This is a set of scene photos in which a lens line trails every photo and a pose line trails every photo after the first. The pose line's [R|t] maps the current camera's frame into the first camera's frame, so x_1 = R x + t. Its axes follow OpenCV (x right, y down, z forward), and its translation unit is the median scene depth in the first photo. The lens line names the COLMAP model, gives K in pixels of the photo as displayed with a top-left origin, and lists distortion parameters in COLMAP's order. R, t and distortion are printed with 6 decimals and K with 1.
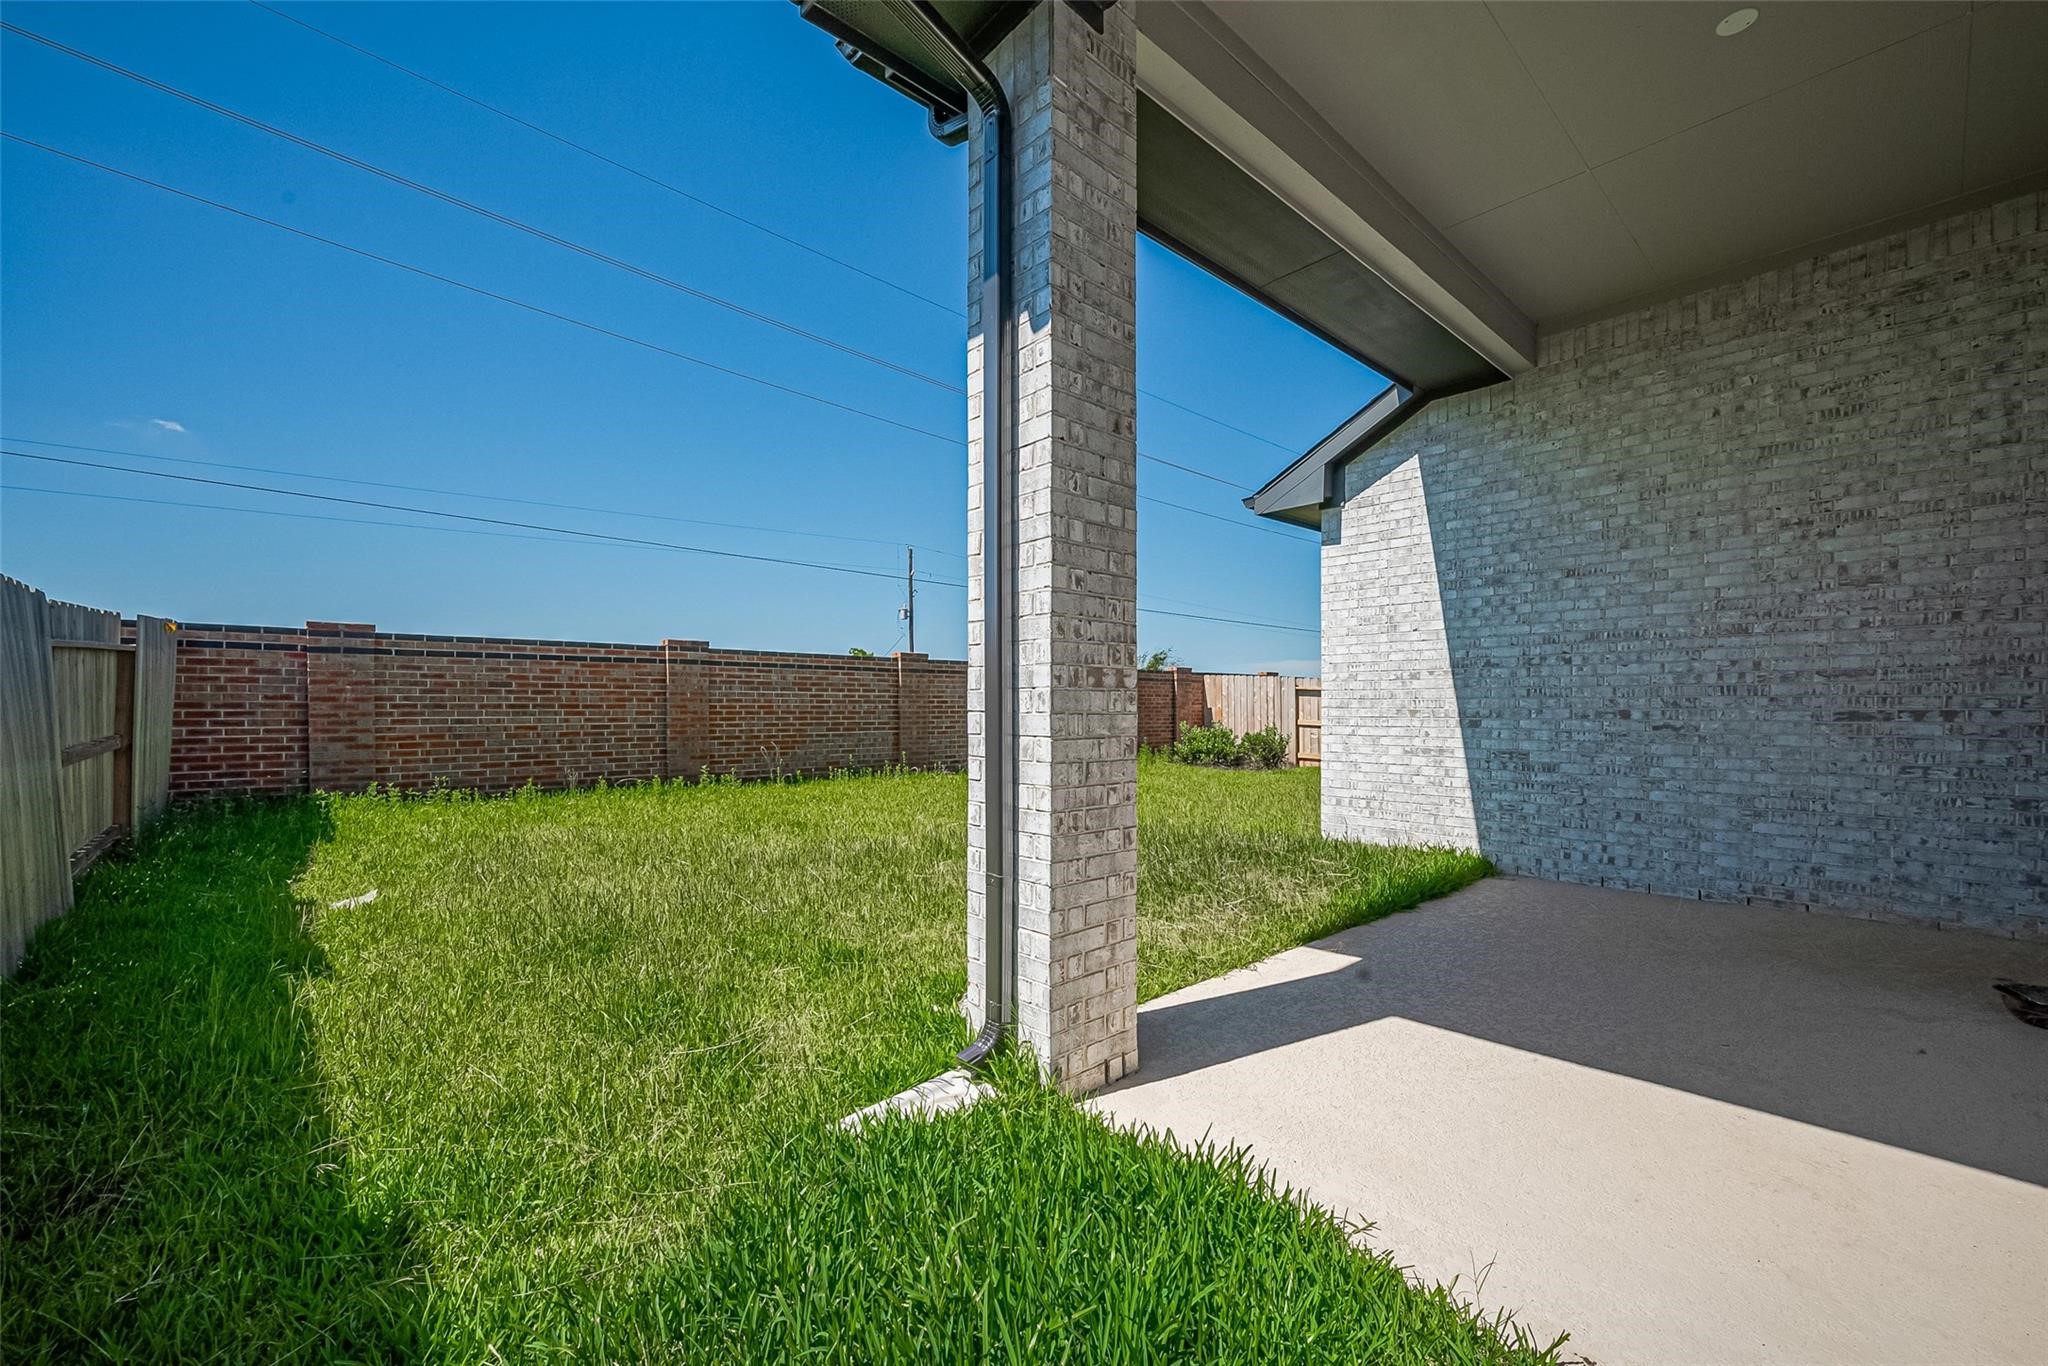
lens RADIAL K [[796.8, 0, 1013.1], [0, 796.8, 709.3], [0, 0, 1]] dist [0.000432, 0.000081]
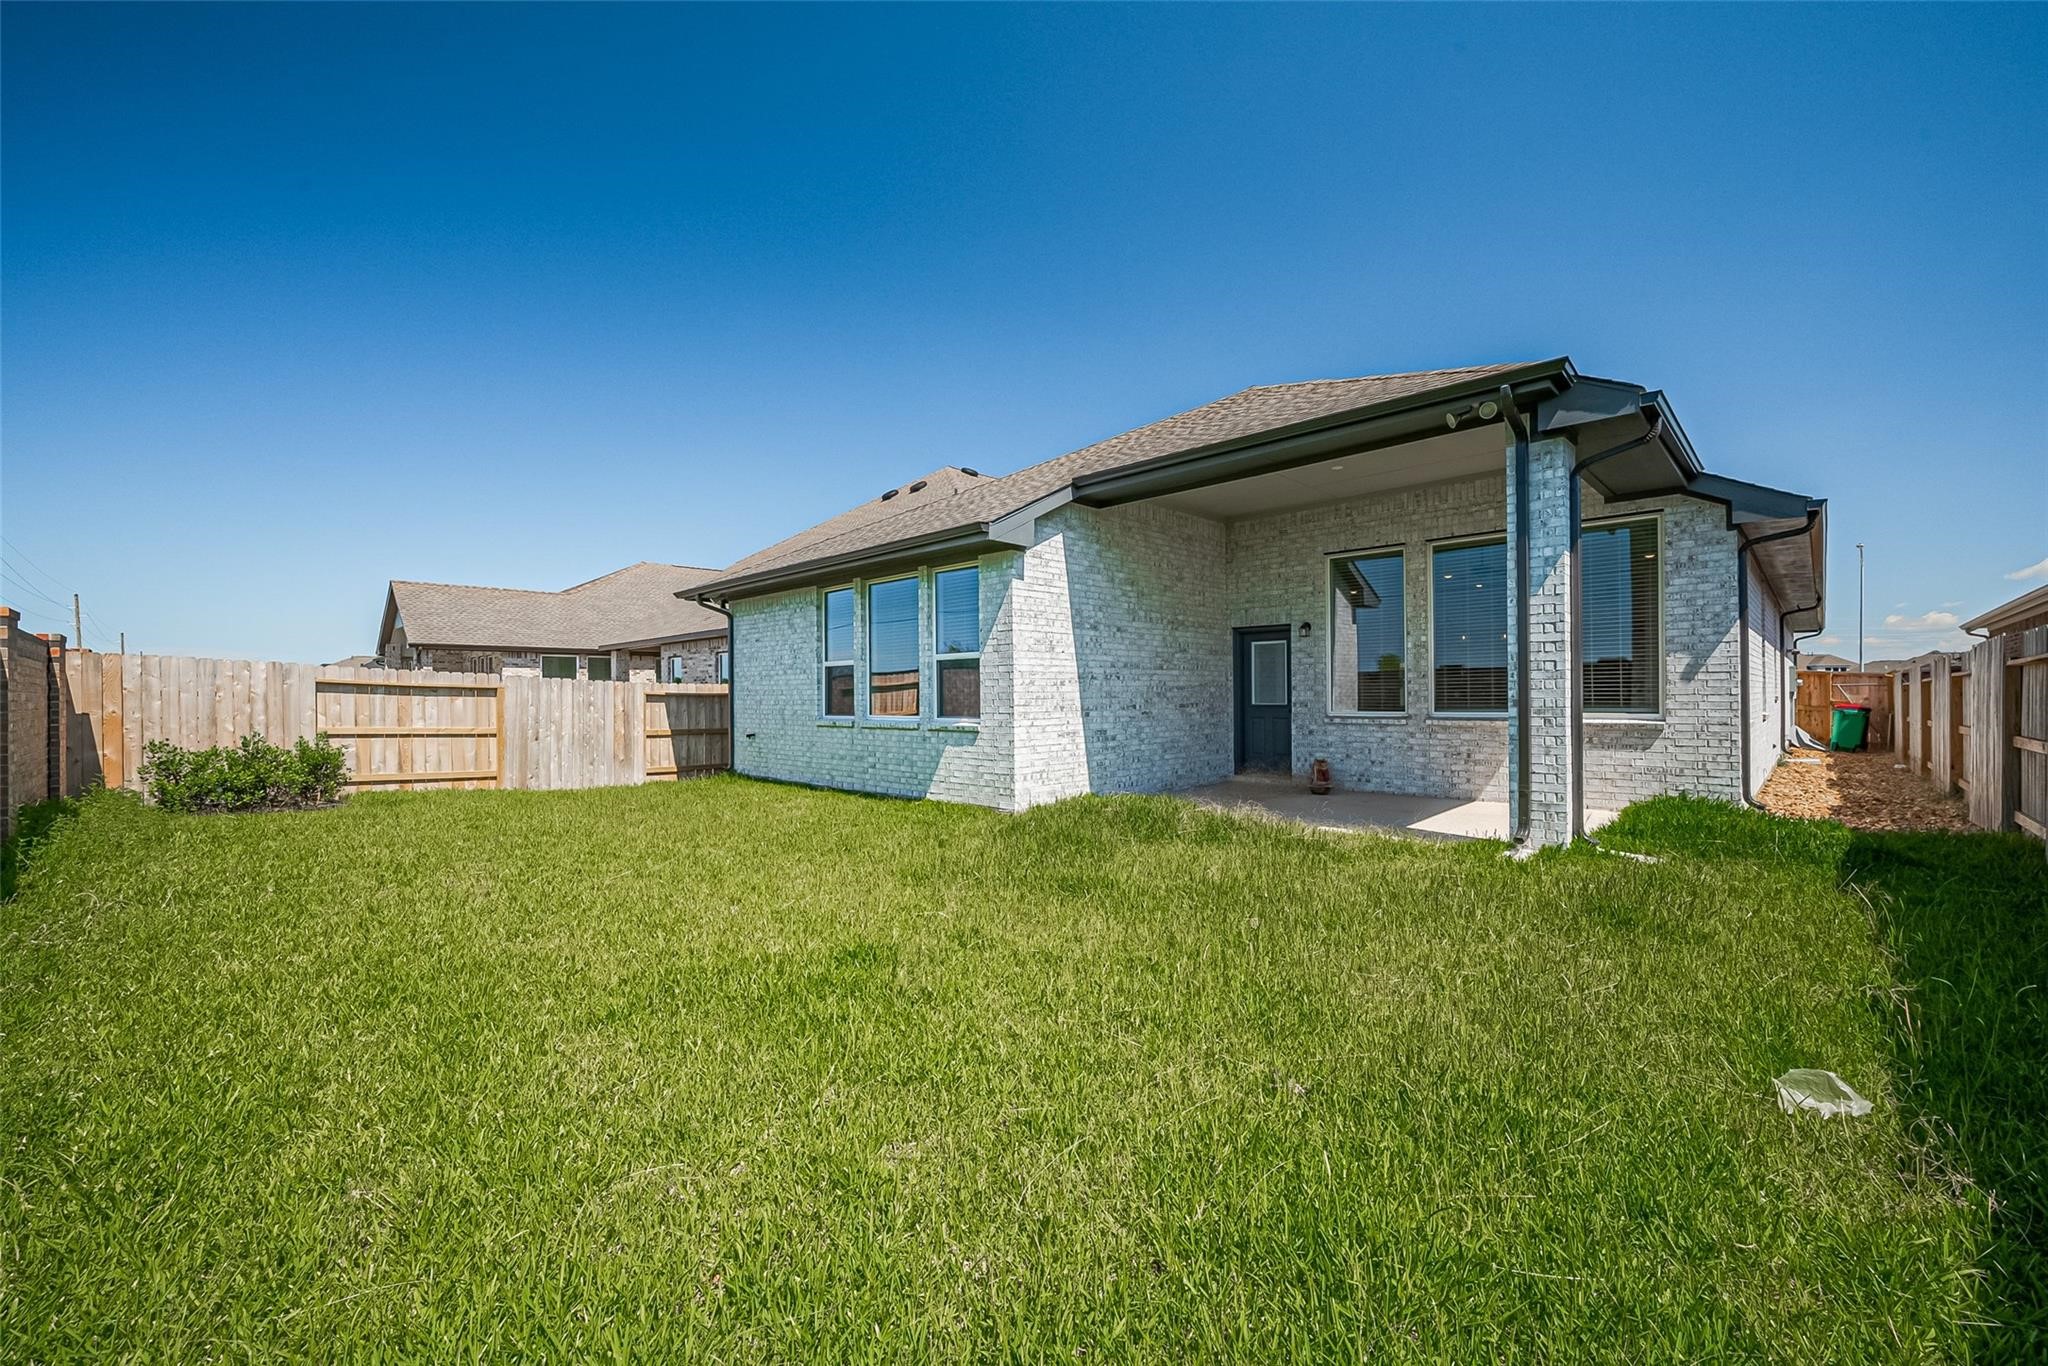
lens RADIAL K [[823.8, 0, 1019.1], [0, 823.8, 694.2], [0, 0, 1]] dist [-0.000312, -0.000068]
pose [[-0.060979, 0.001013, 0.998139, -0.815237], [0.010622, 0.999944, -0.000366, -0.017789], [-0.998083, 0.010580, -0.060987, 0.949514]]
